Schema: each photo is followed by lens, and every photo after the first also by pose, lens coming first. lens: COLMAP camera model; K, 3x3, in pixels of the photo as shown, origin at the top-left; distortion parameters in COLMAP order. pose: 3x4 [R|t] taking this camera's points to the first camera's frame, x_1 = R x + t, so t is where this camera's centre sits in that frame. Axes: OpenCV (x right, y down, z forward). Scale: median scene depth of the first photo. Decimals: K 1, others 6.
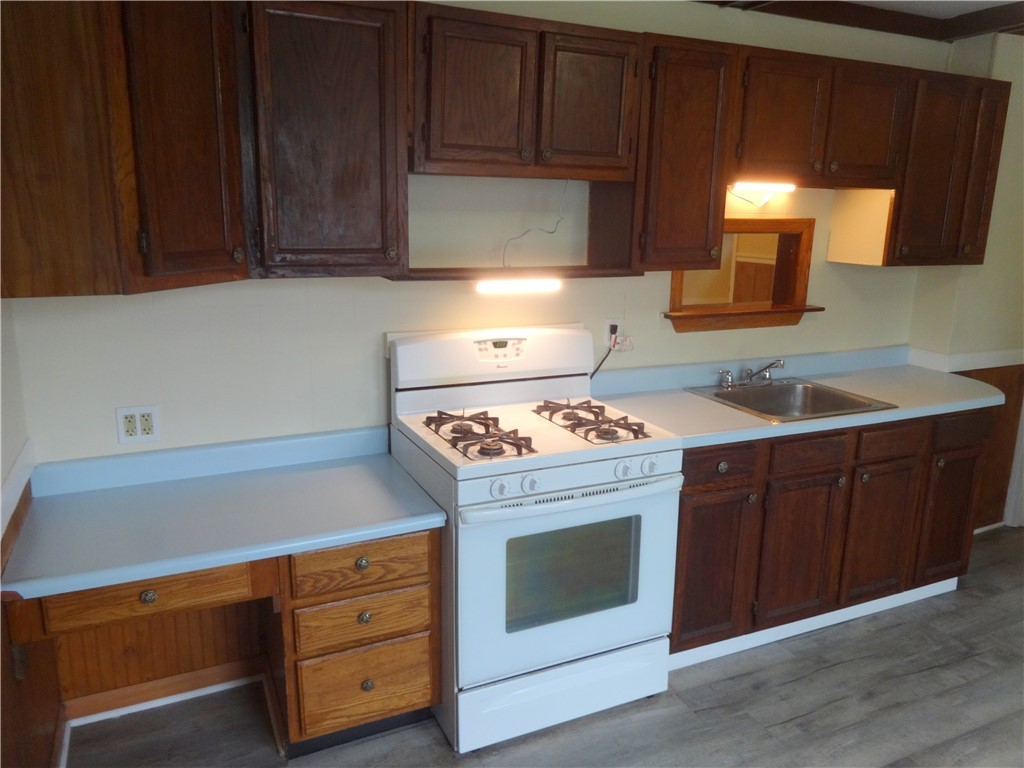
lens RADIAL K [[767.4, 0, 513.9], [0, 767.4, 383.4], [0, 0, 1]] dist [-0.000040, 0.000536]
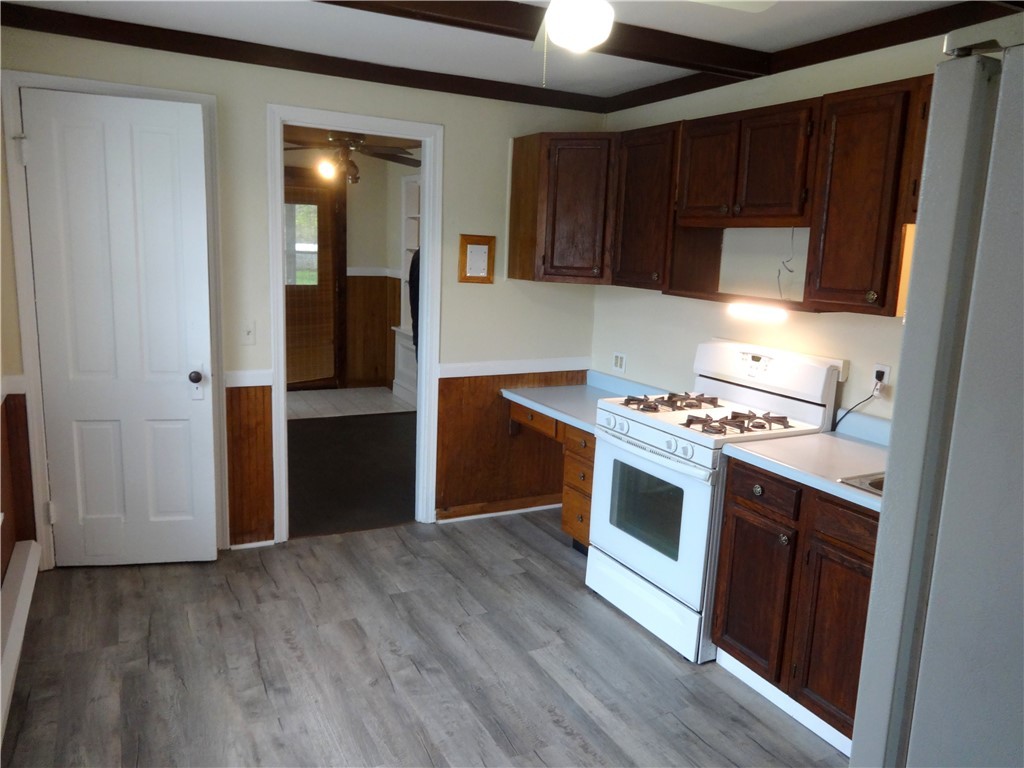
lens RADIAL K [[767.4, 0, 511.5], [0, 767.4, 381.4], [0, 0, 1]] dist [-0.000040, 0.000536]
pose [[0.032951, 0.158032, -0.986884, 1.250803], [-0.259031, 0.955032, 0.144282, -0.095395], [0.965307, 0.250880, 0.072405, 0.549266]]
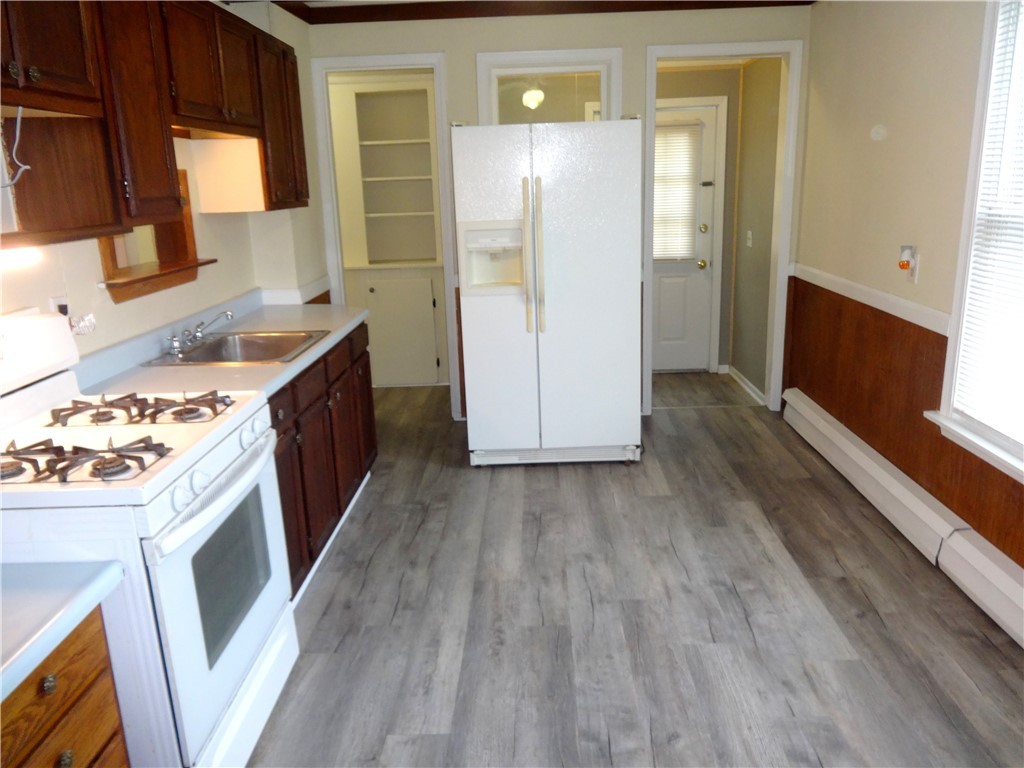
lens RADIAL K [[767.4, 0, 516.8], [0, 767.4, 387.2], [0, 0, 1]] dist [-0.000040, 0.000536]
pose [[0.450251, -0.264707, 0.852763, -0.412028], [0.240636, 0.955683, 0.169600, -0.018571], [-0.859865, 0.128843, 0.493995, 0.242396]]
